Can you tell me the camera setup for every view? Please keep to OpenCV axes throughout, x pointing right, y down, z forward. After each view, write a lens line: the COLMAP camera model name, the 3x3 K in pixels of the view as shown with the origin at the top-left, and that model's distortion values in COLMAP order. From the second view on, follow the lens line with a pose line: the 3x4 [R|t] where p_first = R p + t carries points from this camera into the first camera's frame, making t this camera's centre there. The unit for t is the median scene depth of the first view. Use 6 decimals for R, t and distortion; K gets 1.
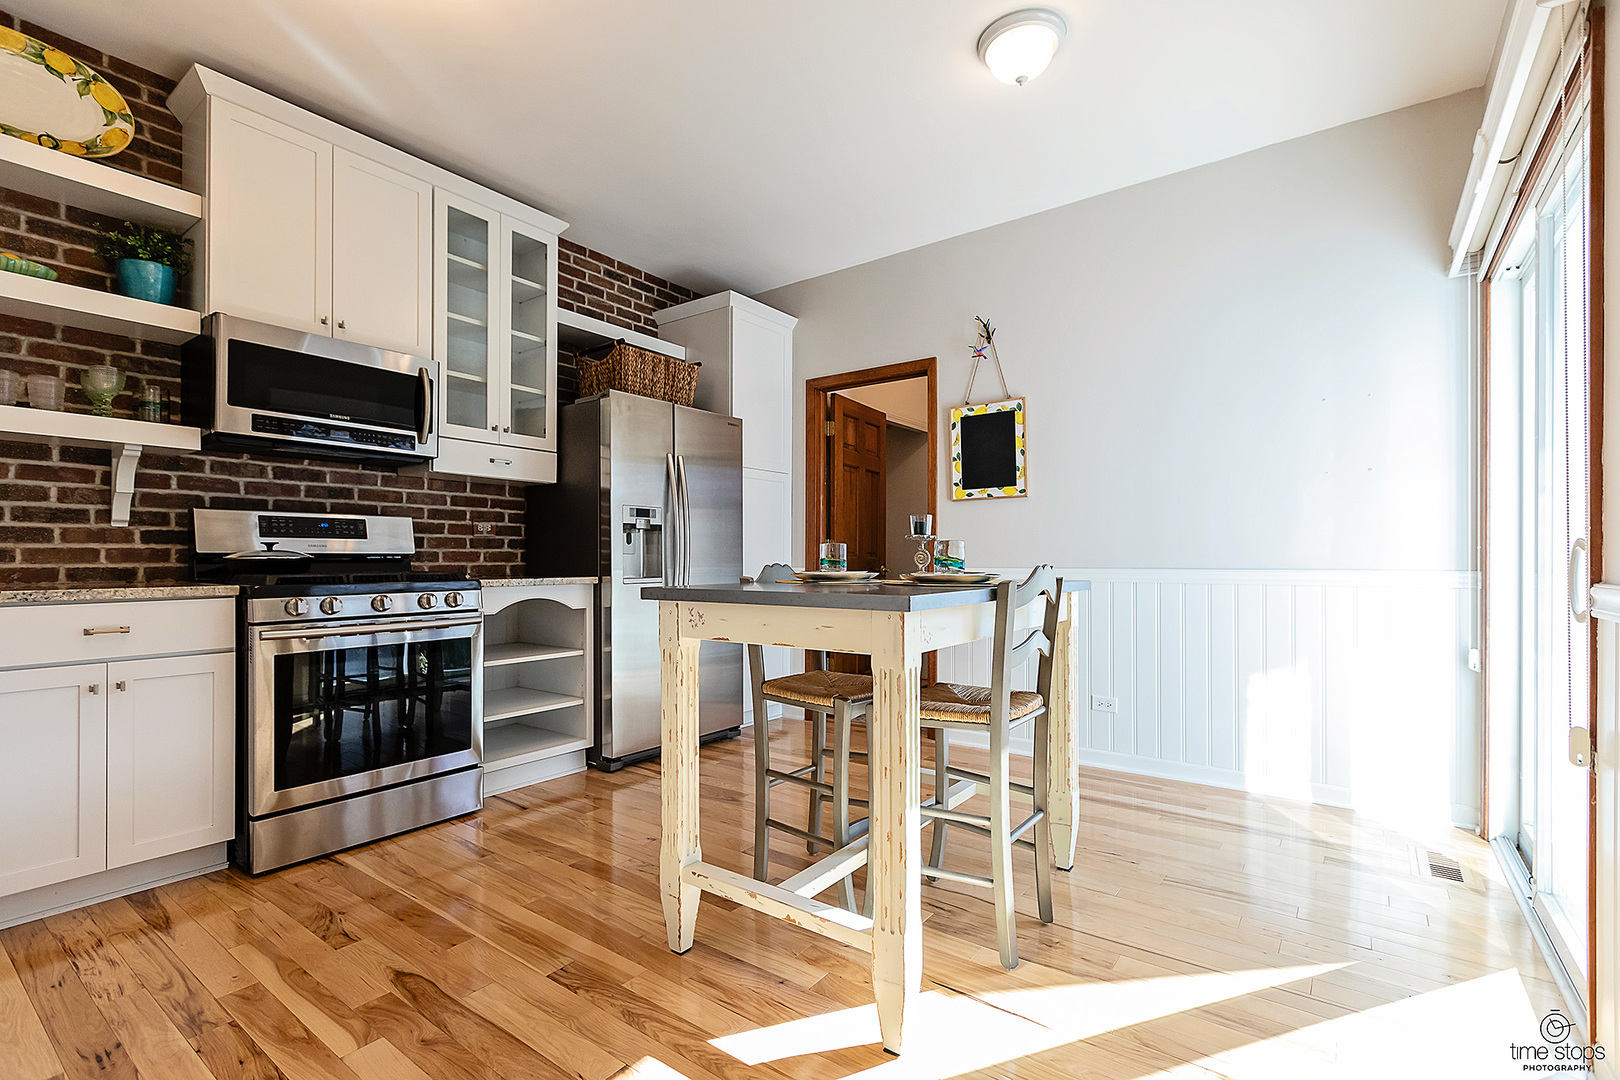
lens RADIAL K [[740.9, 0, 805.2], [0, 740.9, 555.5], [0, 0, 1]] dist [-0.001098, -0.000488]
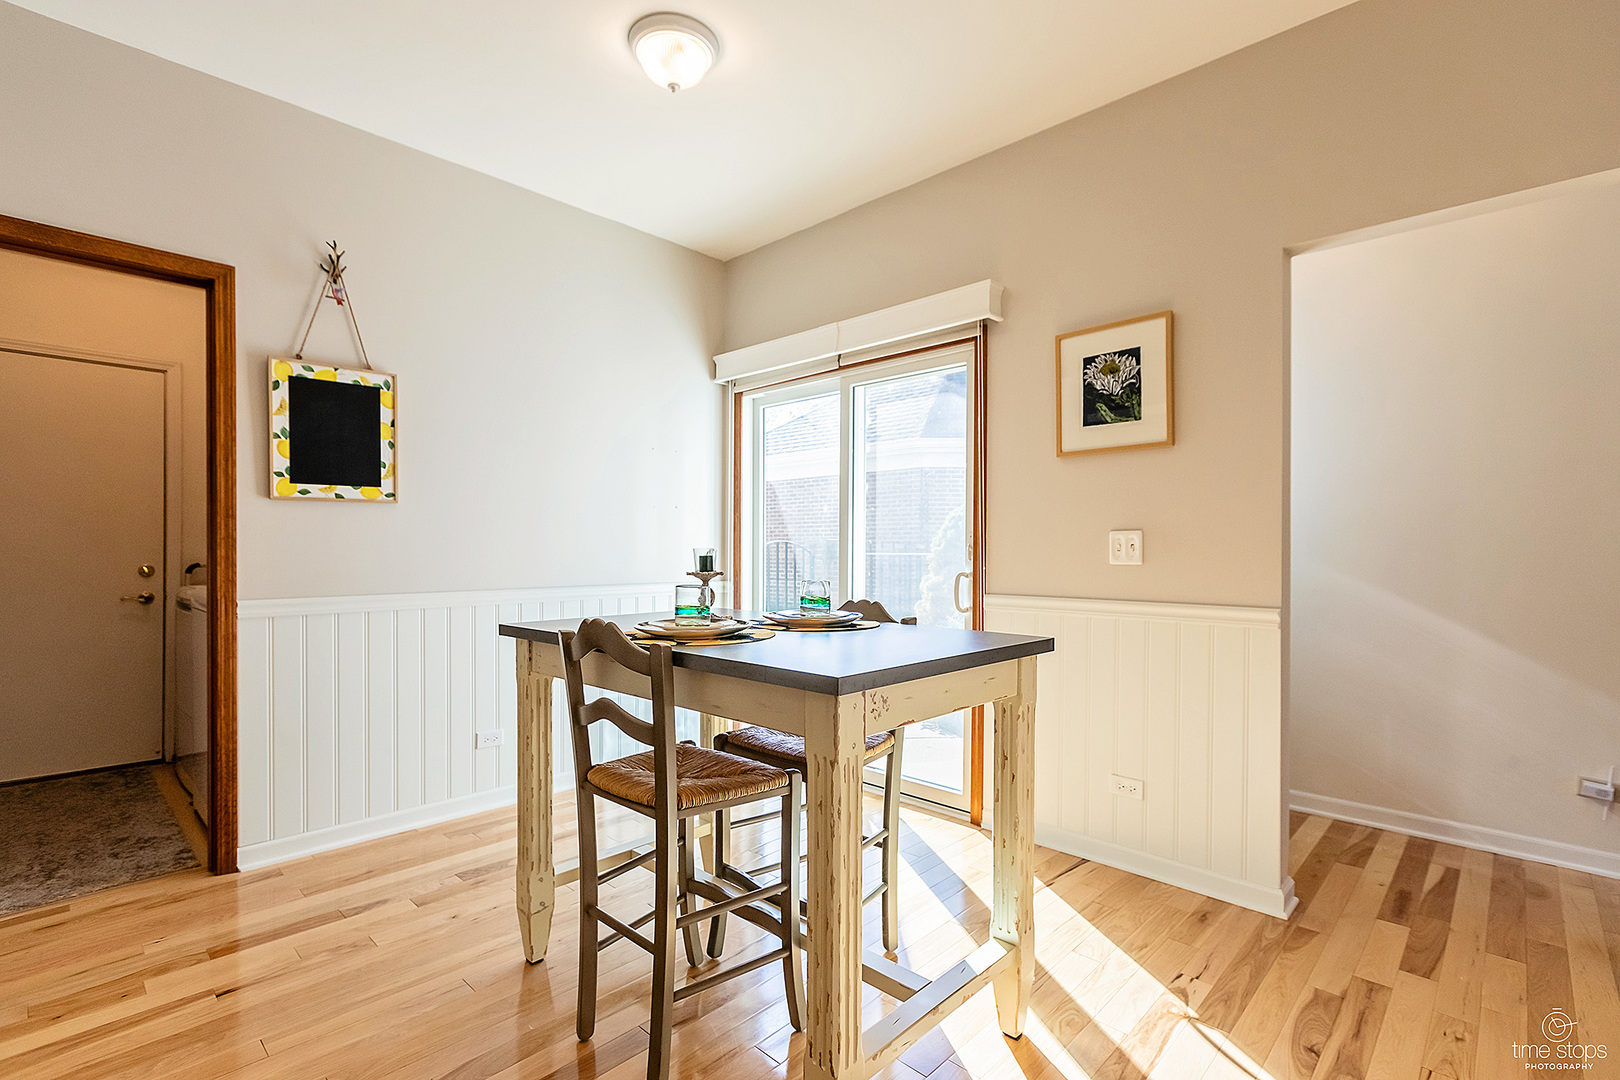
lens RADIAL K [[740.9, 0, 805.2], [0, 740.9, 555.5], [0, 0, 1]] dist [-0.001098, -0.000488]
pose [[0.122077, -0.008376, 0.992485, -0.408542], [-0.006121, 0.999939, 0.009192, -0.032344], [-0.992502, -0.007198, 0.122018, 0.457705]]
